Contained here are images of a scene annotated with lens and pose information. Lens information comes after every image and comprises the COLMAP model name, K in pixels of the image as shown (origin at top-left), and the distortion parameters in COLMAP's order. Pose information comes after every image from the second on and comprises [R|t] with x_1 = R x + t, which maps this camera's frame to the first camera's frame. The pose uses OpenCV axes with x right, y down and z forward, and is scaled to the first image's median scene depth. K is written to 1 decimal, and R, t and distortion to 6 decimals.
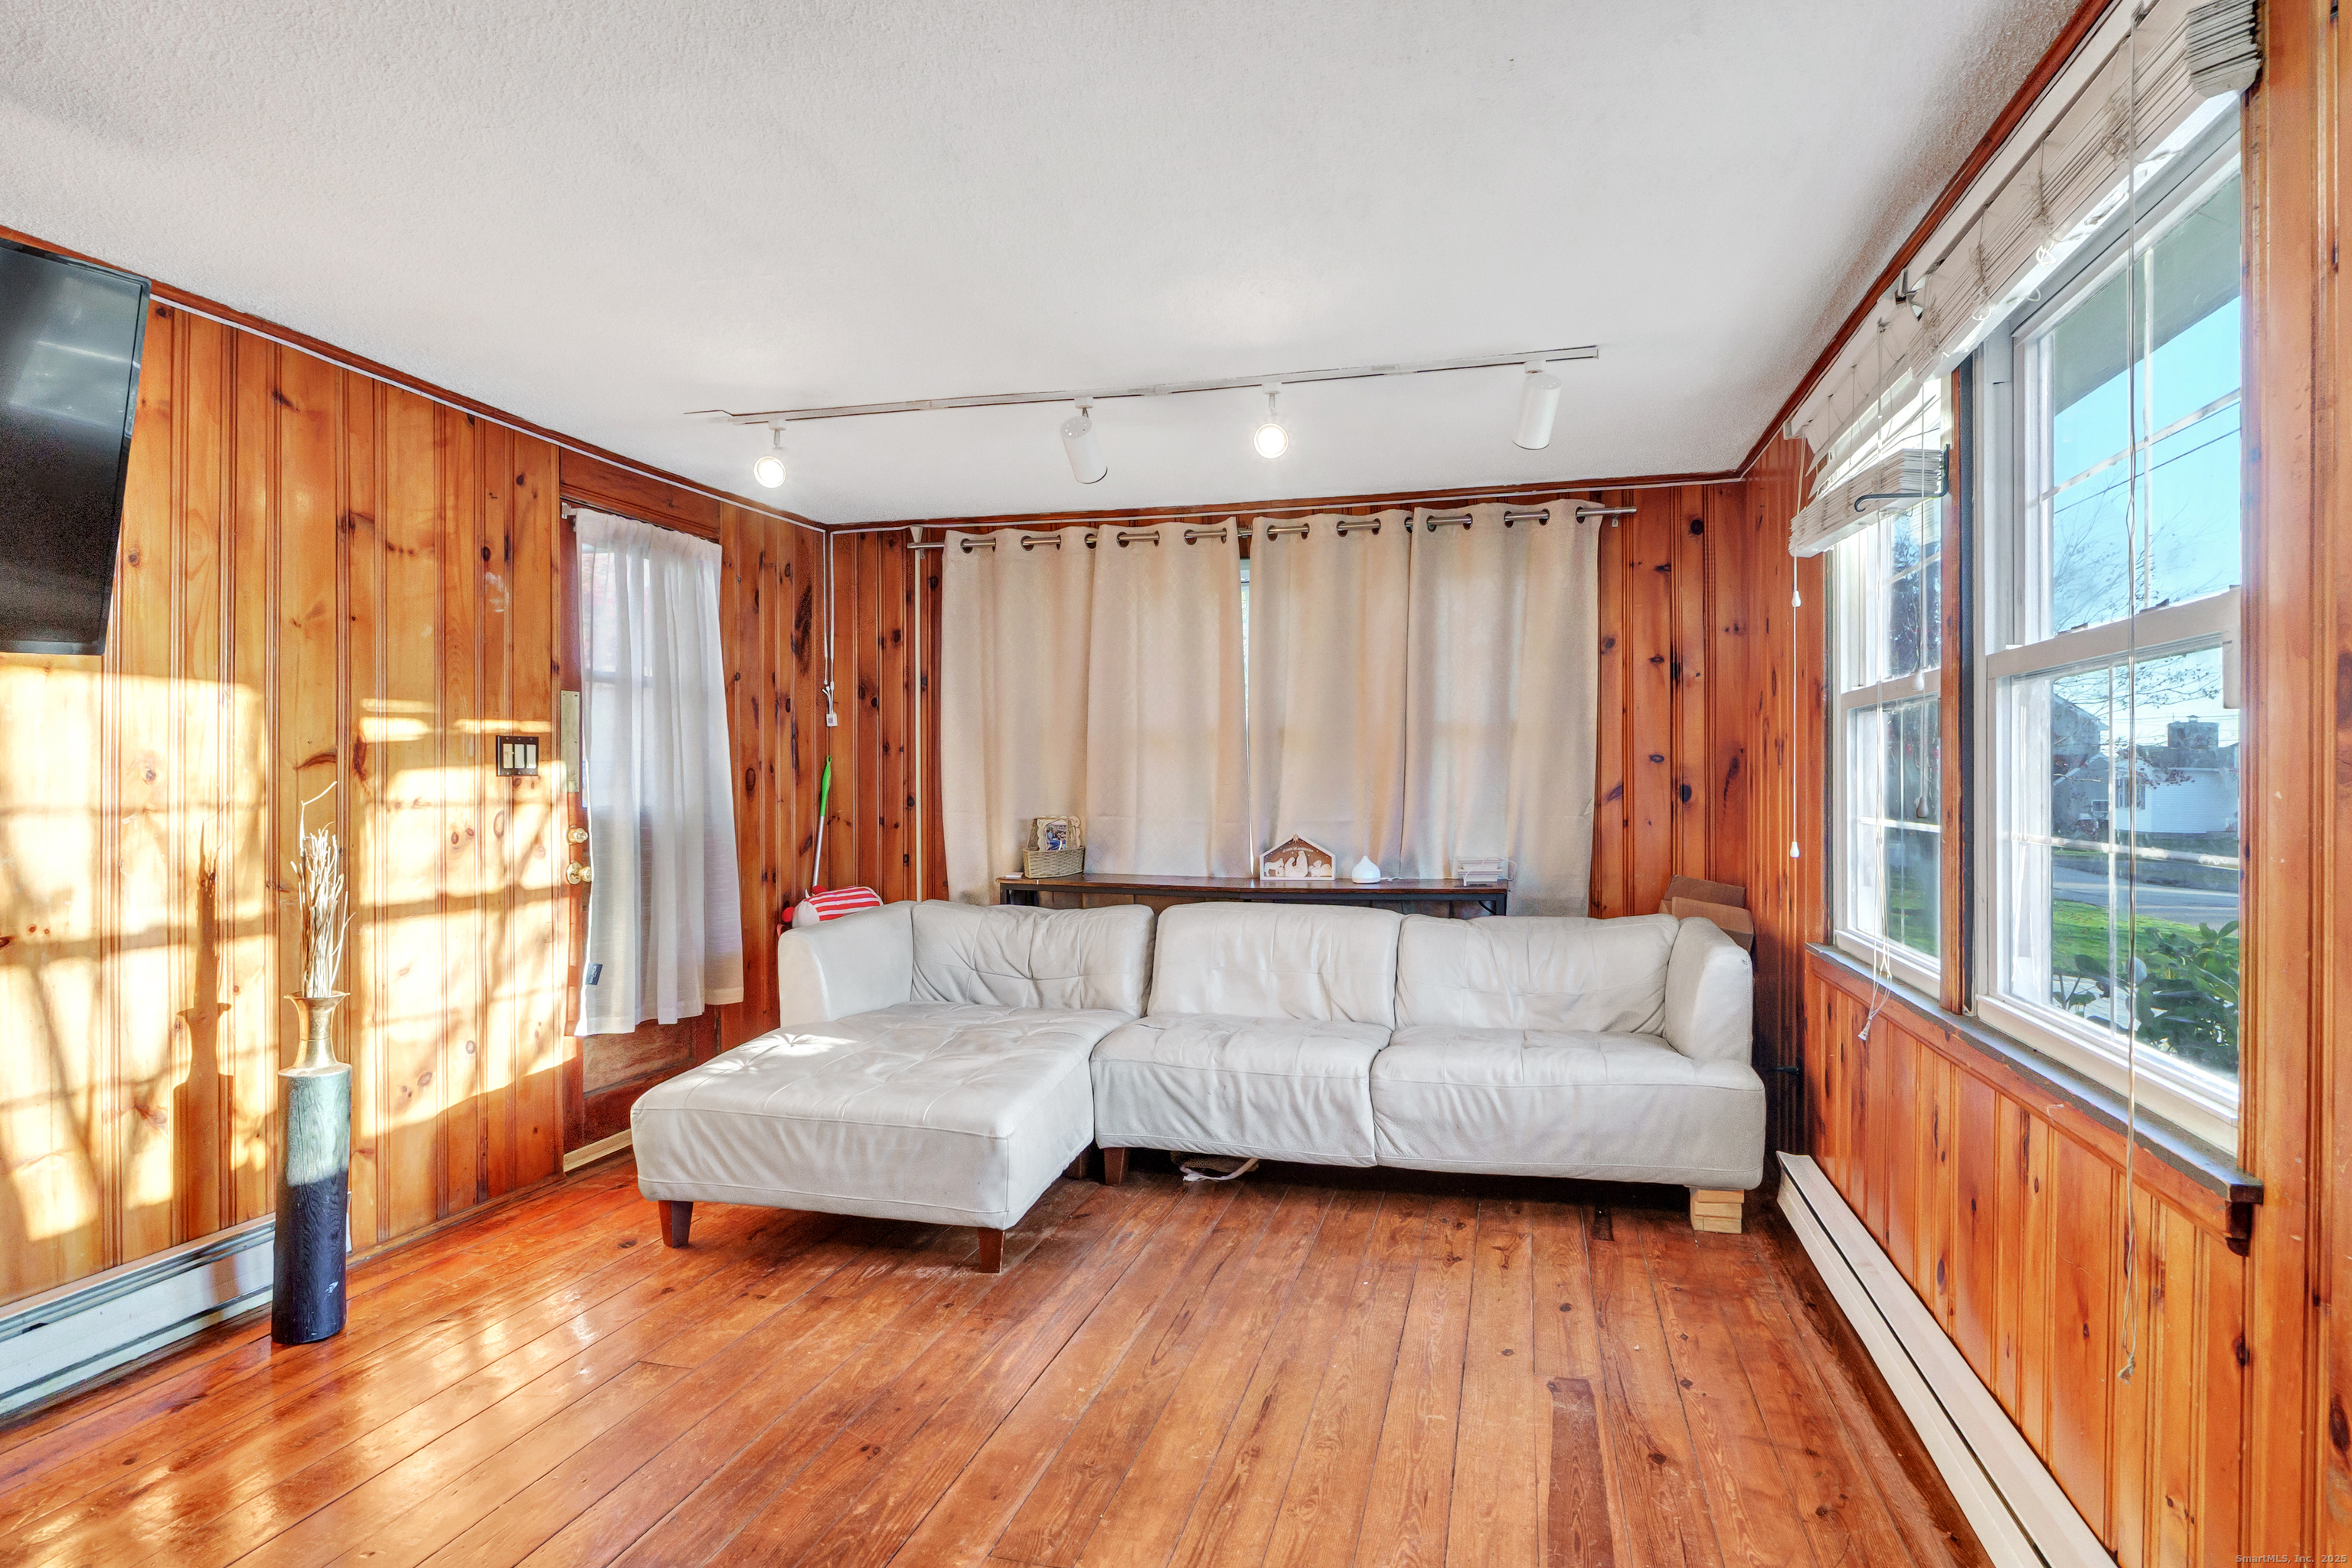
lens RADIAL K [[1327.6, 0, 1152.9], [0, 1327.6, 774.5], [0, 0, 1]] dist [-0.003340, 0.000178]
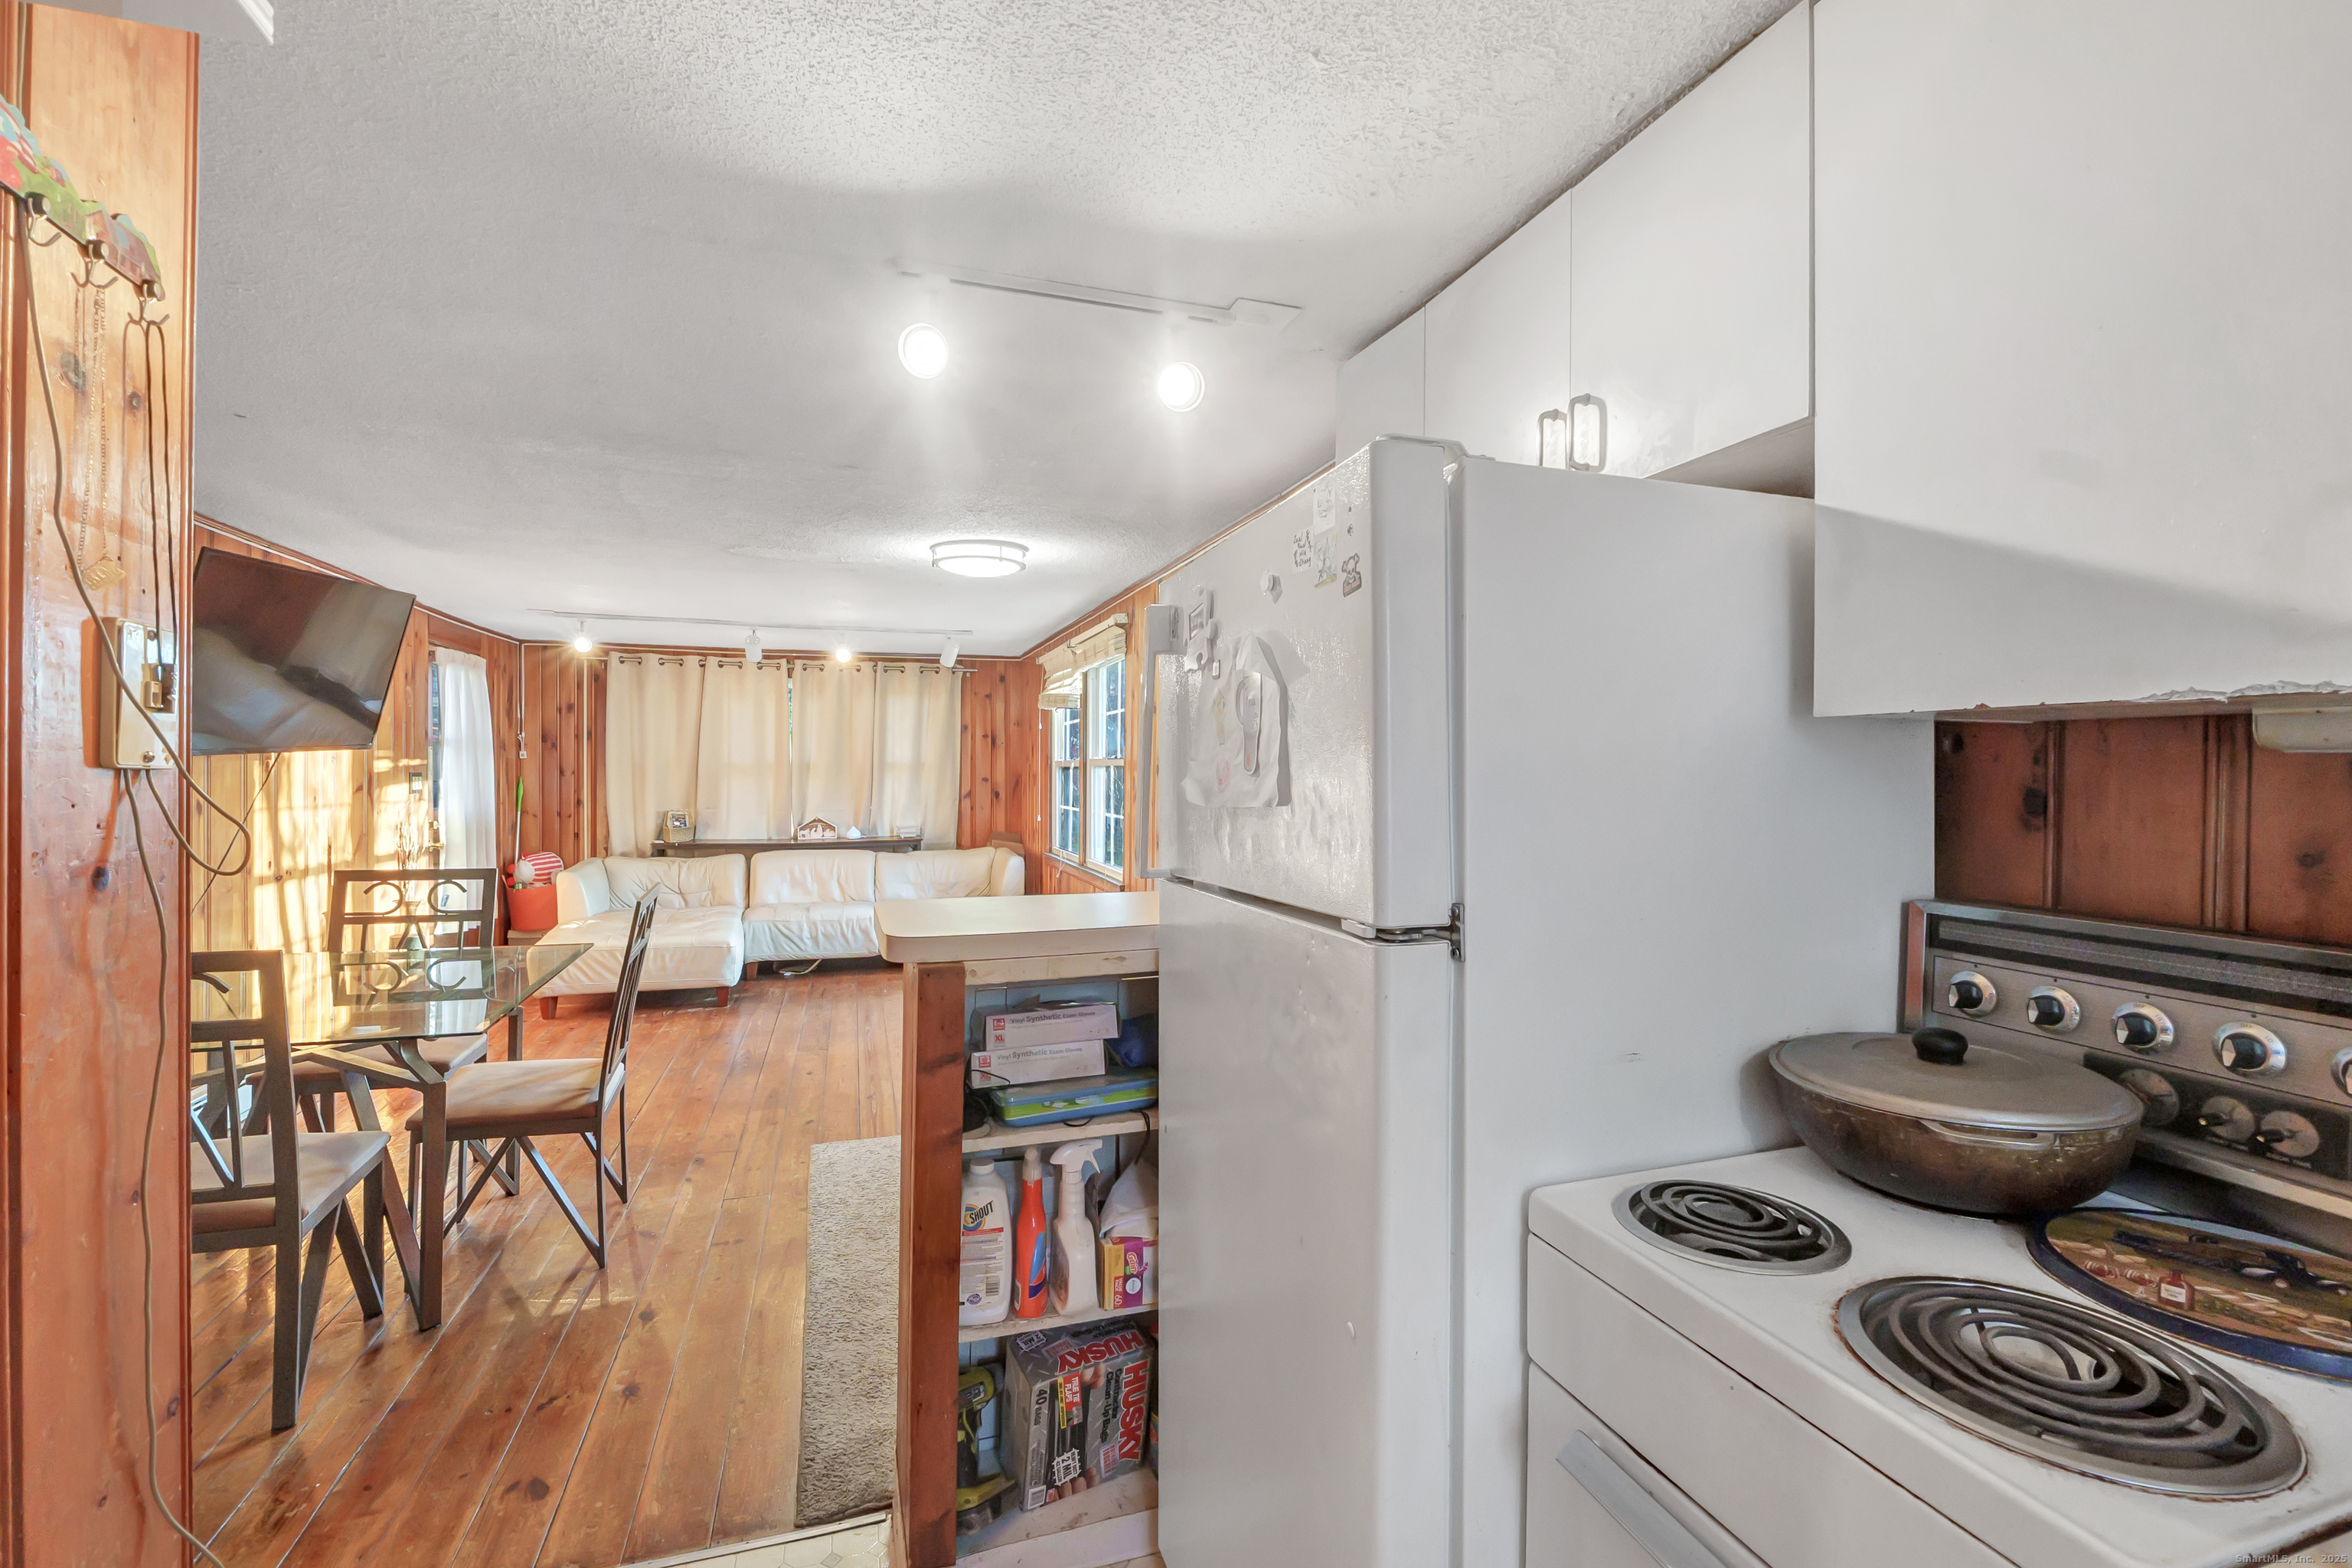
lens RADIAL K [[1042.5, 0, 1199.3], [0, 1042.5, 772.9], [0, 0, 1]] dist [-0.002017, -0.000134]
pose [[0.828592, 0.002300, 0.559848, -0.379259], [-0.006405, 0.999965, 0.005371, -0.042652], [-0.559816, -0.008036, 0.828578, -0.821091]]
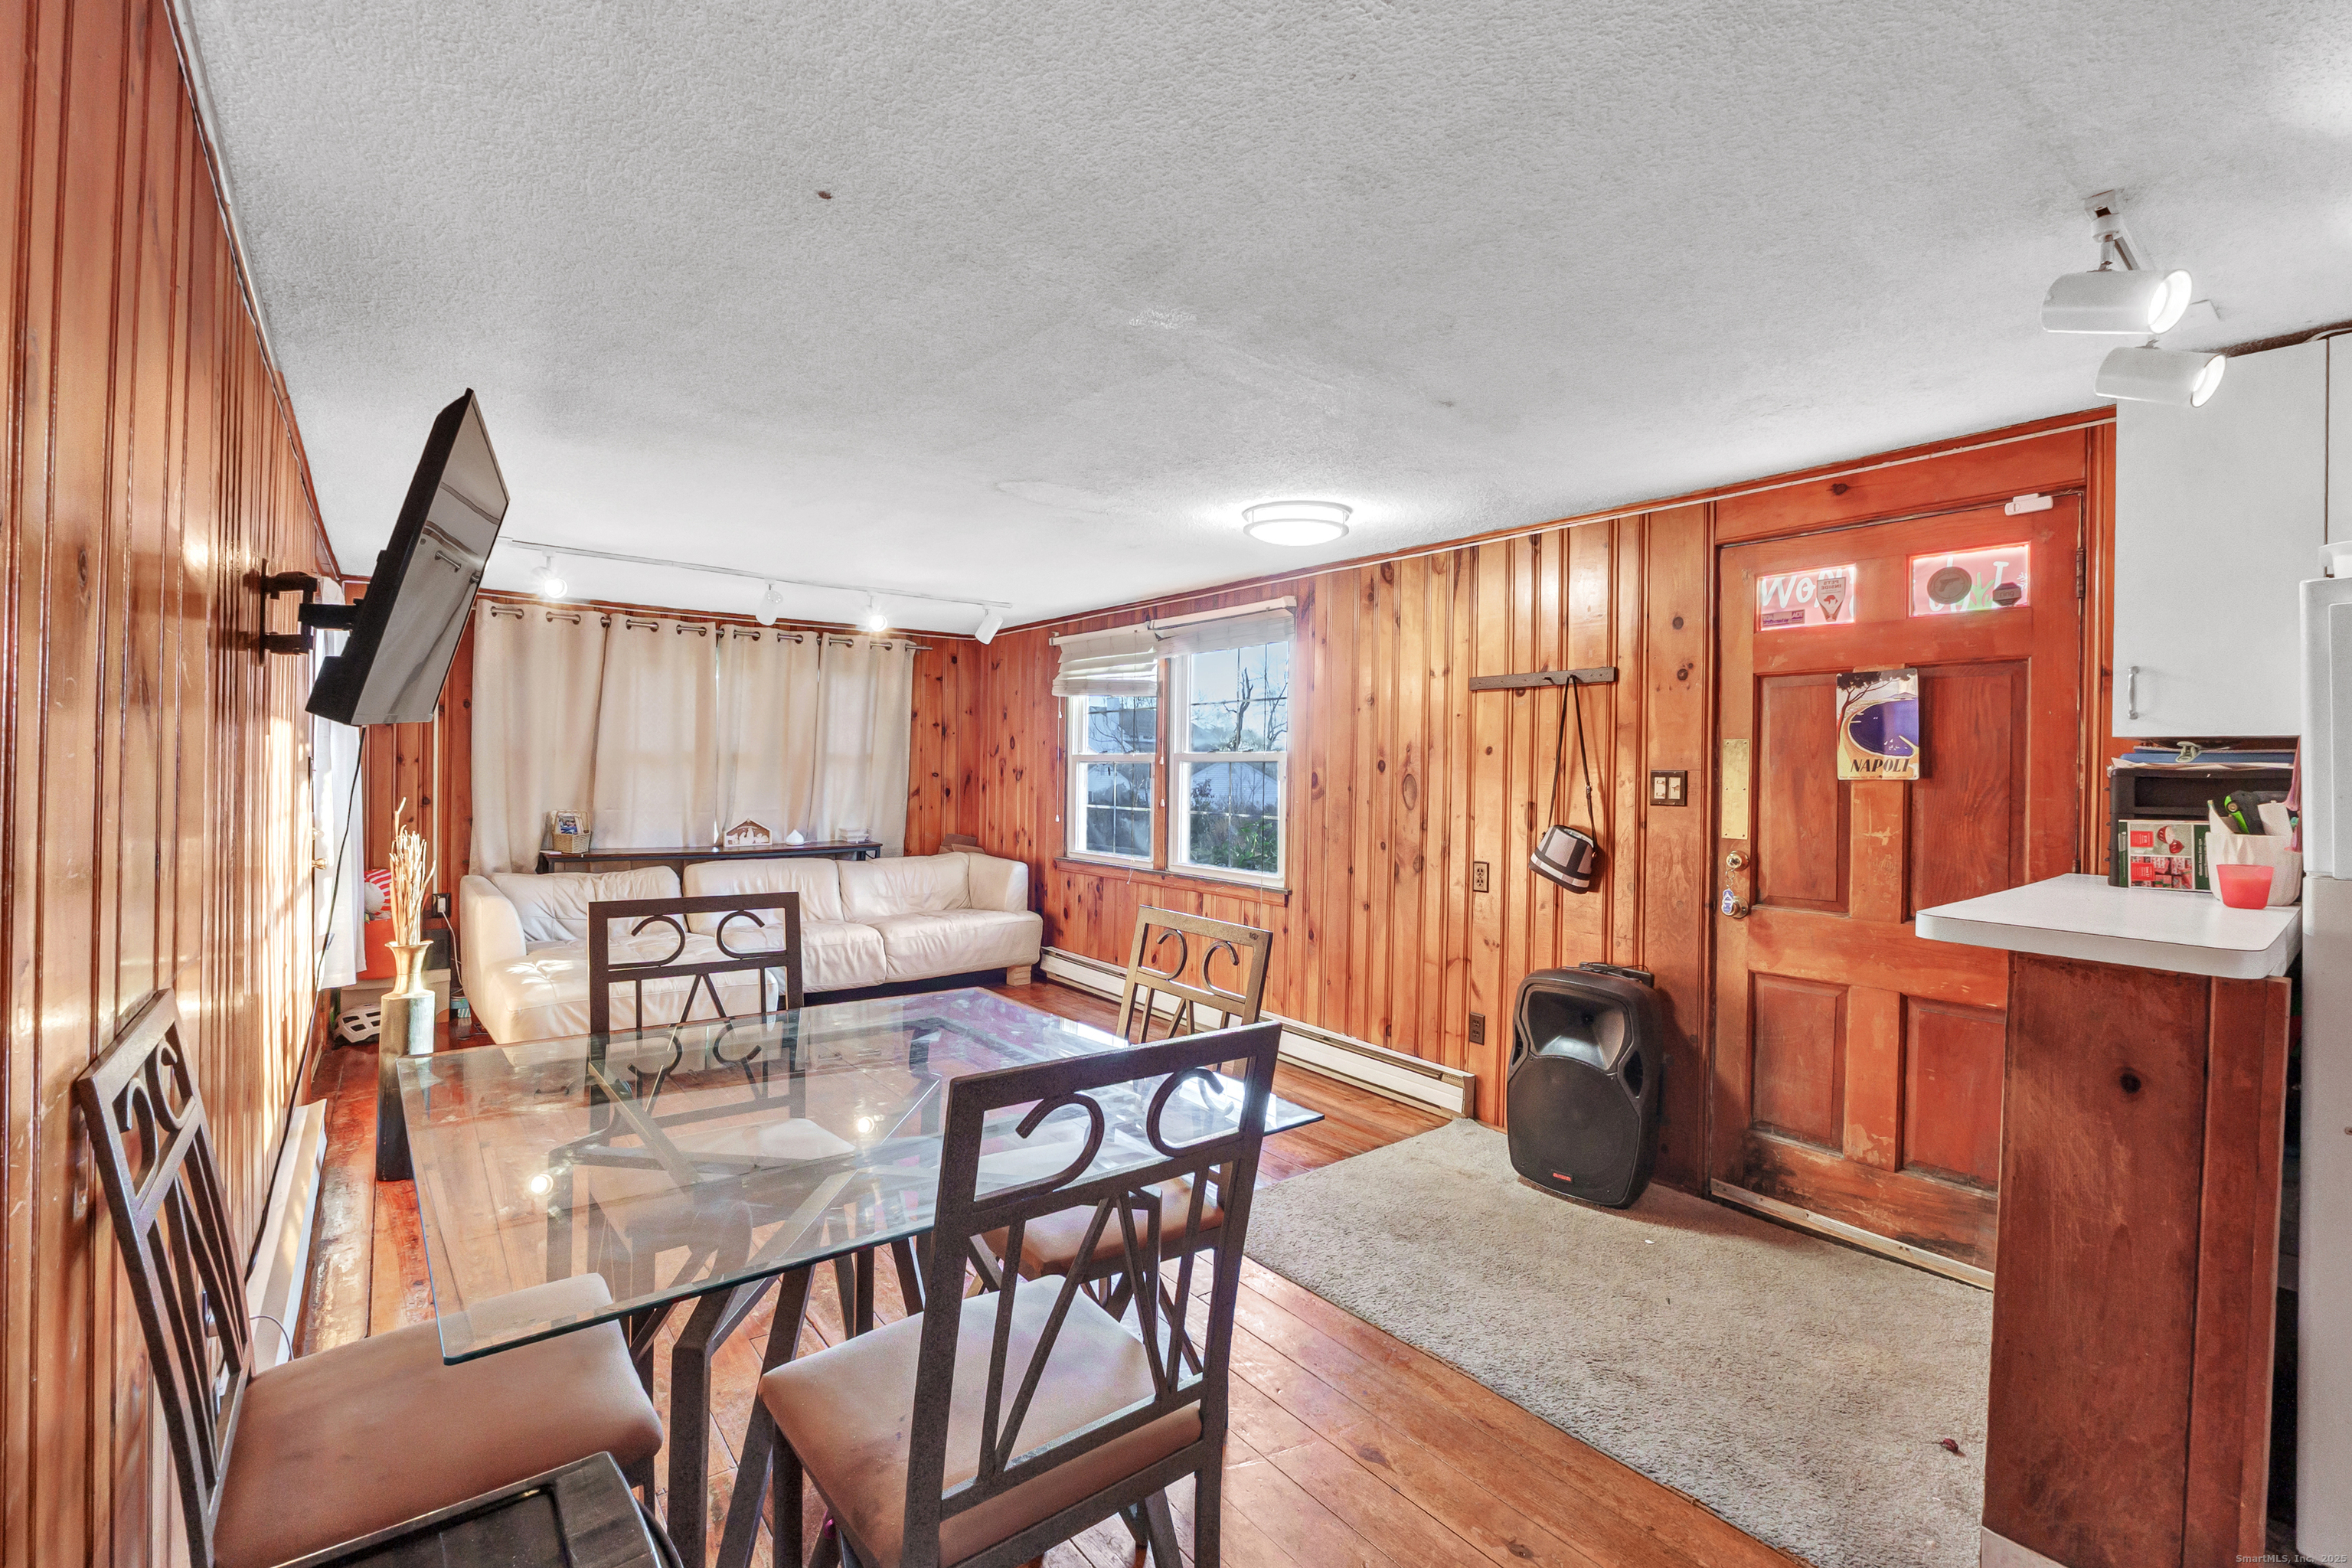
lens RADIAL K [[1042.5, 0, 1211.6], [0, 1042.5, 775.6], [0, 0, 1]] dist [-0.002017, -0.000134]
pose [[0.581015, 0.006510, 0.813867, -0.777414], [-0.017223, 0.999842, 0.004298, -0.029925], [-0.813711, -0.016514, 0.581035, -0.287240]]
